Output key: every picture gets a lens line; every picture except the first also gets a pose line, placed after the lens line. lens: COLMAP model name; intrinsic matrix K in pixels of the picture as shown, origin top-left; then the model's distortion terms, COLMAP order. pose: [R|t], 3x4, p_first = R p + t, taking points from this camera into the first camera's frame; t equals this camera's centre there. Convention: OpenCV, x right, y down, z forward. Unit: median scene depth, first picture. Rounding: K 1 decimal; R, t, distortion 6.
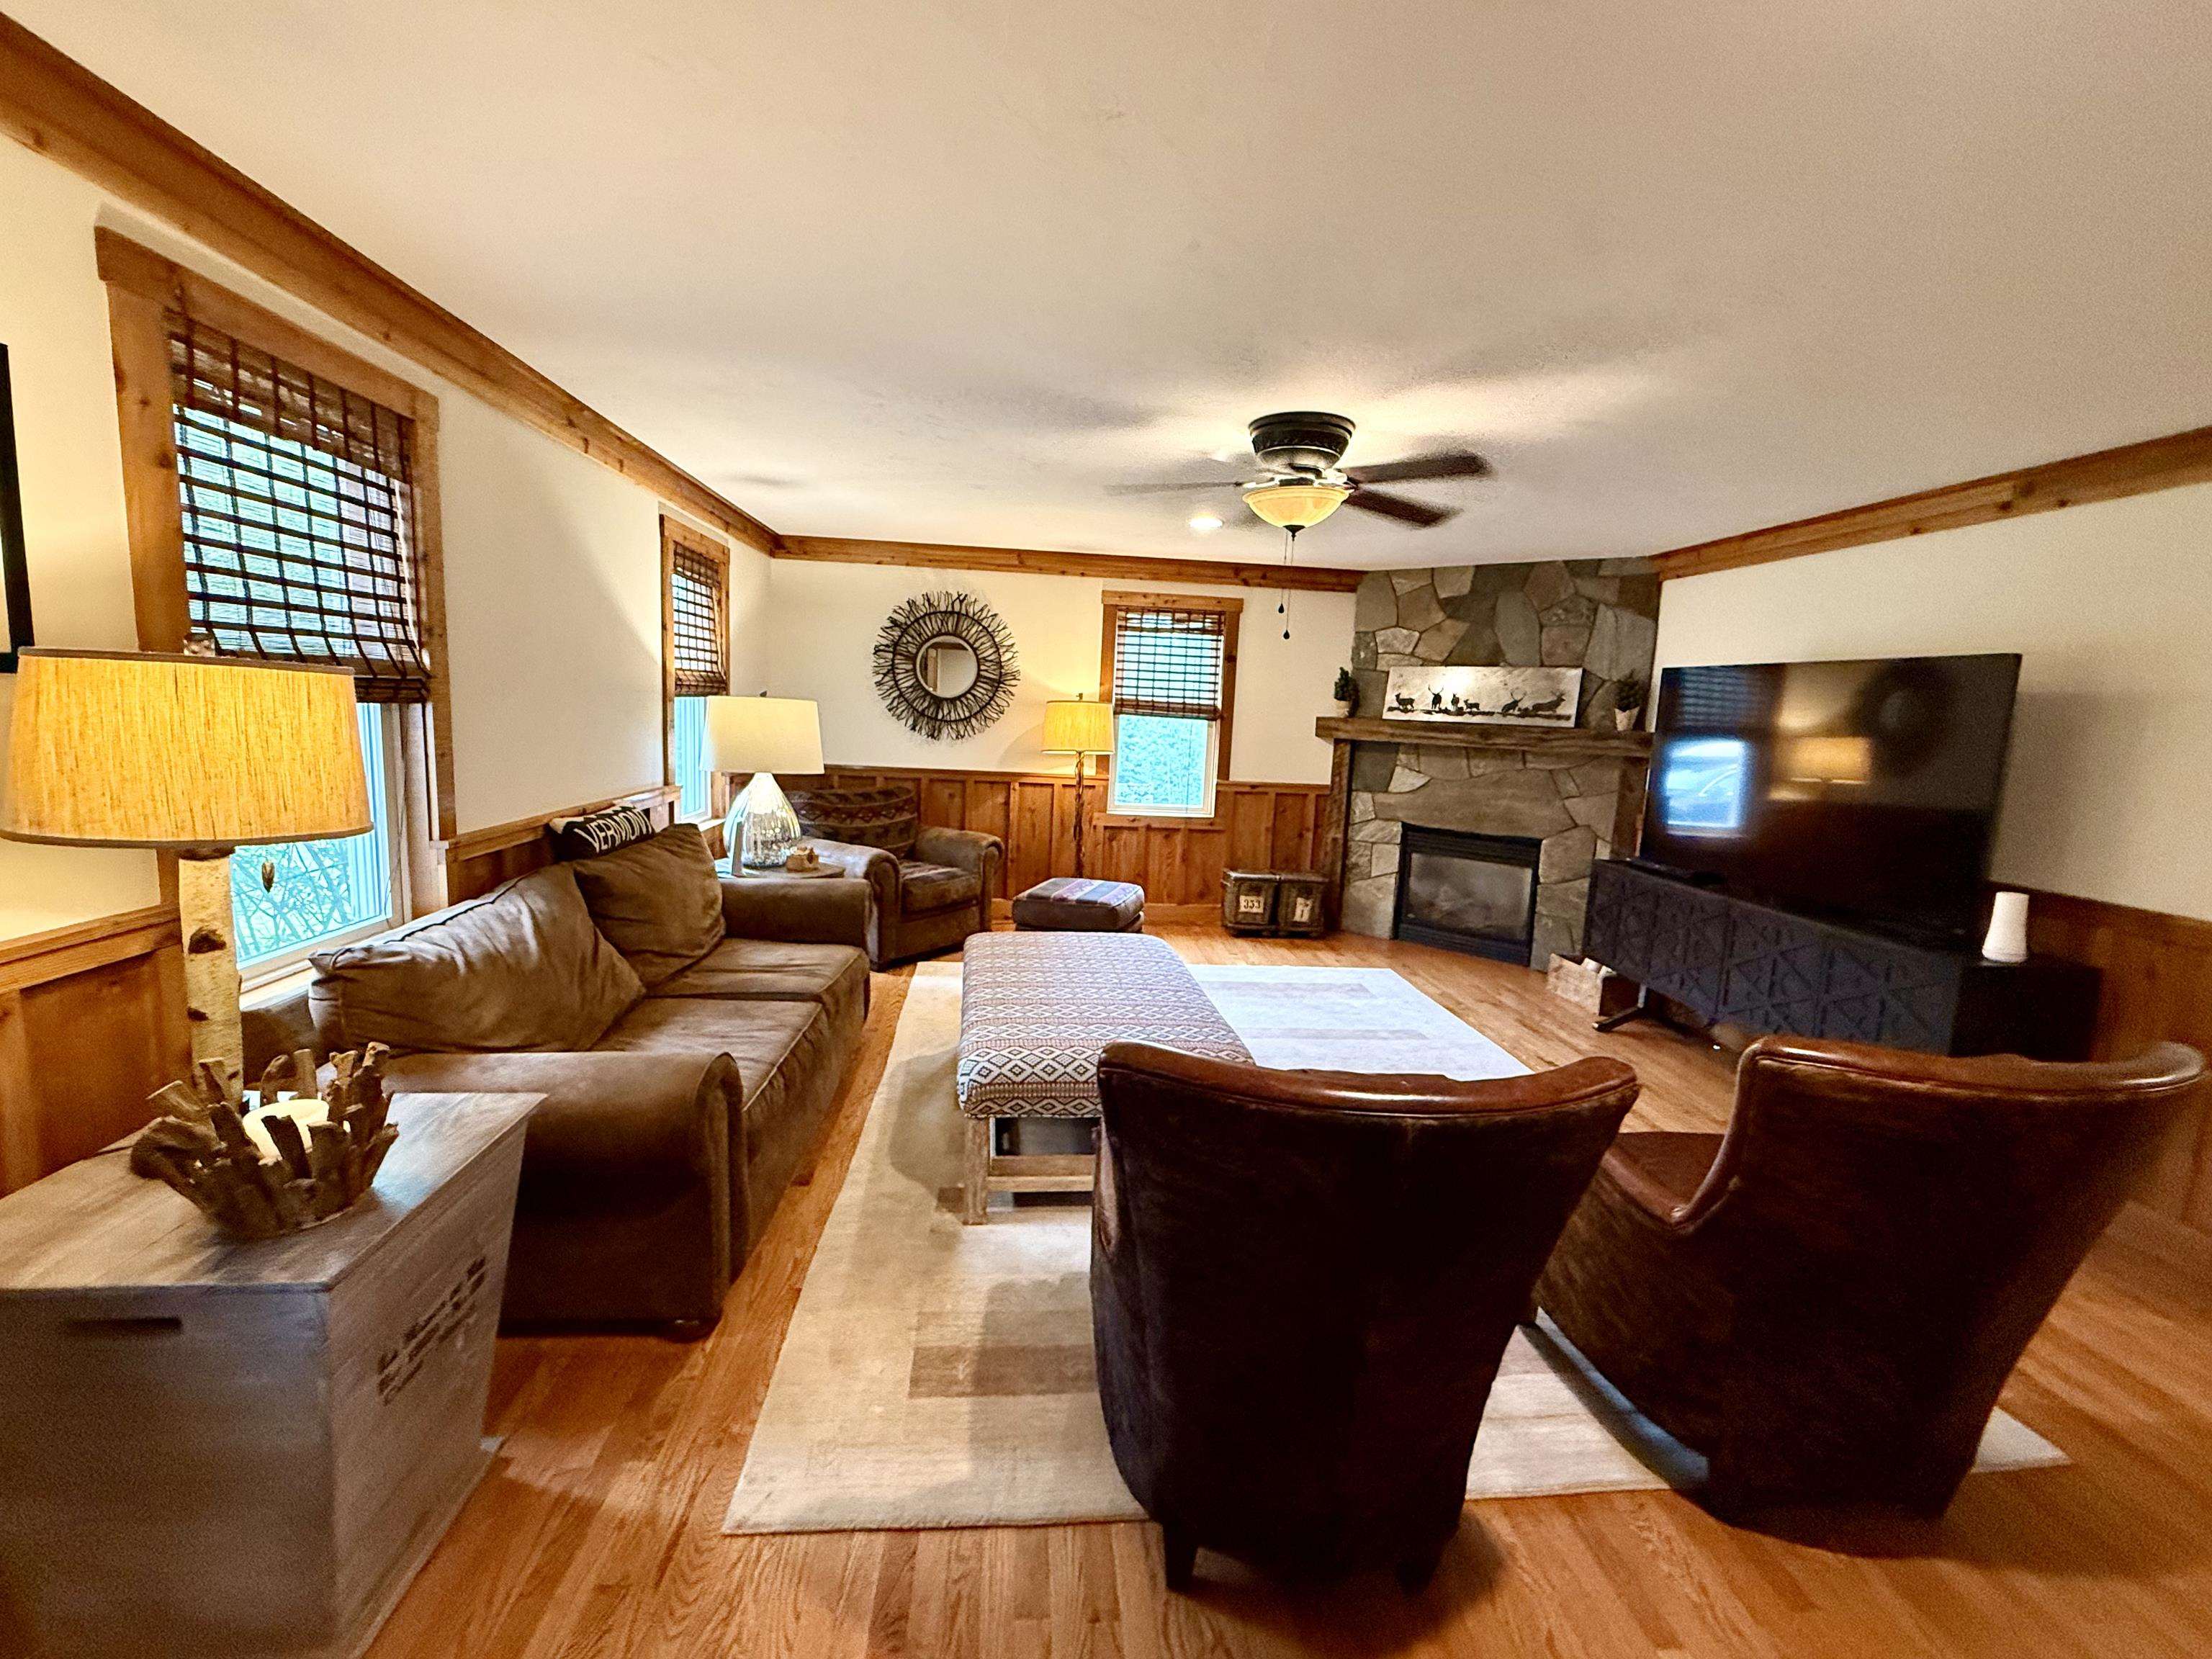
lens RADIAL K [[897.1, 0, 1105.1], [0, 897.1, 834.9], [0, 0, 1]] dist [-0.002006, 0.000956]
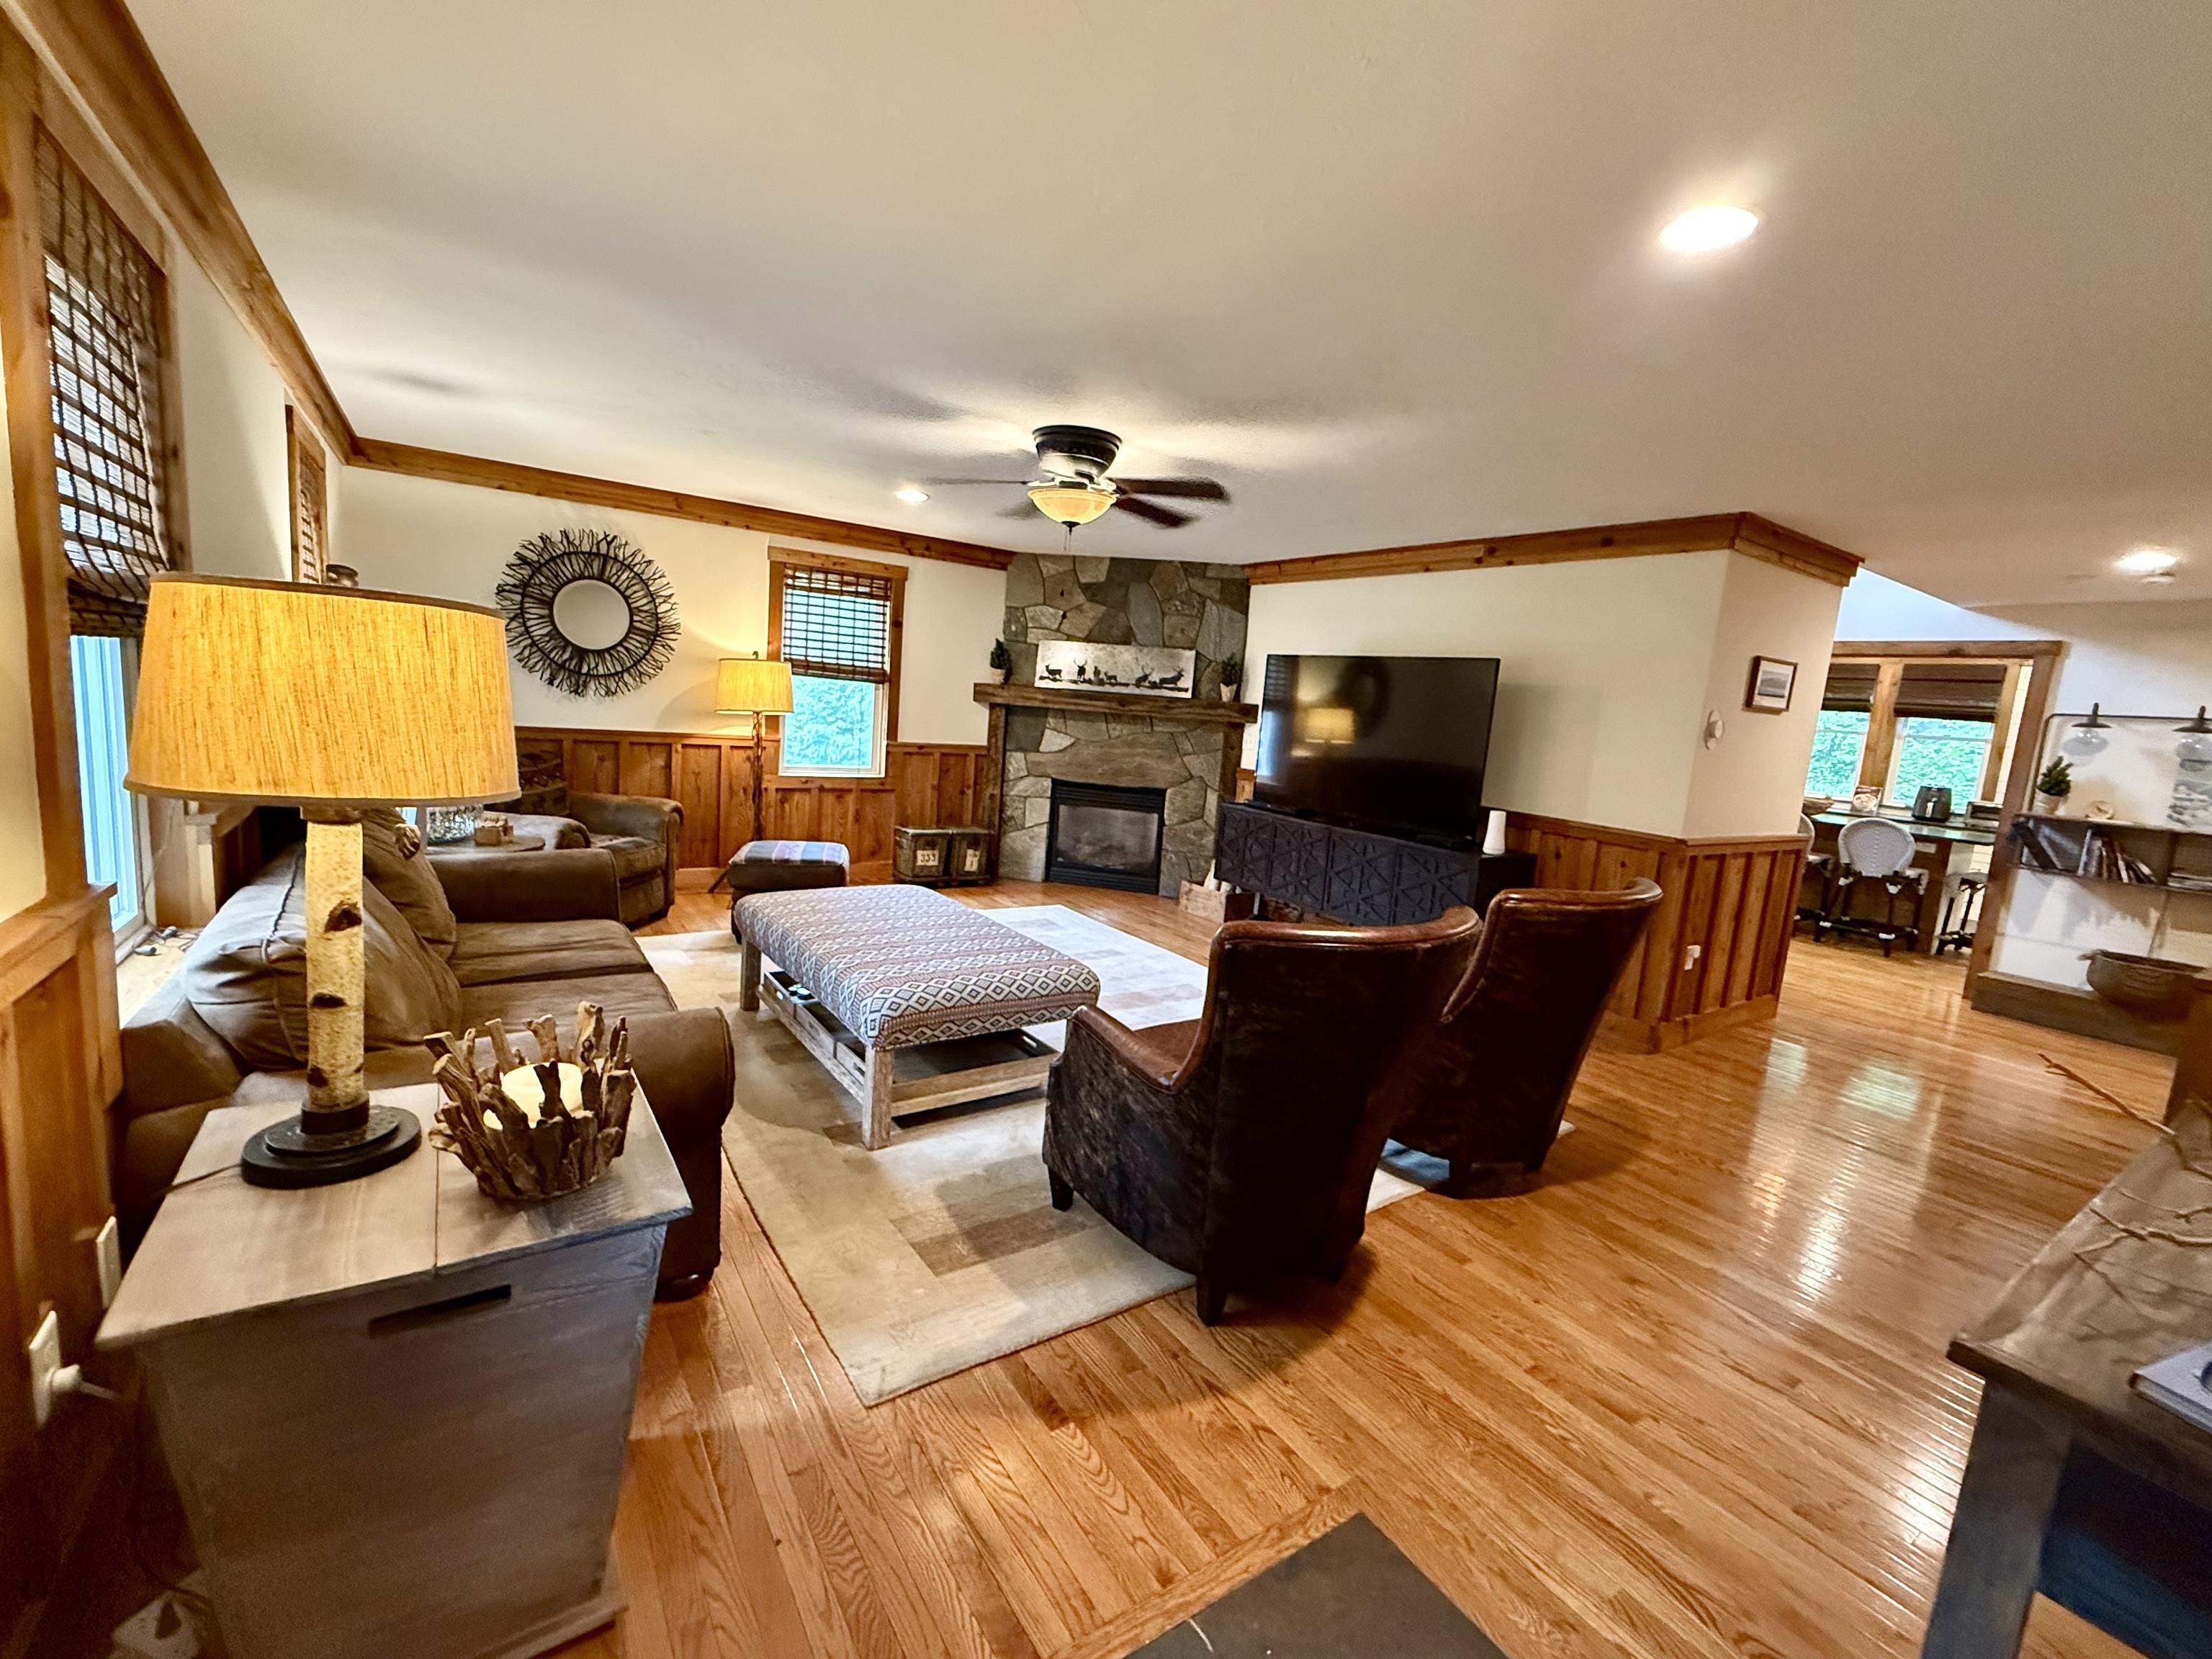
lens RADIAL K [[897.1, 0, 1083.1], [0, 897.1, 831.4], [0, 0, 1]] dist [-0.002006, 0.000956]
pose [[0.884024, -0.047498, 0.465022, -0.259674], [0.030275, 0.998553, 0.044438, 0.005917], [-0.466460, -0.025206, 0.884183, -0.040946]]
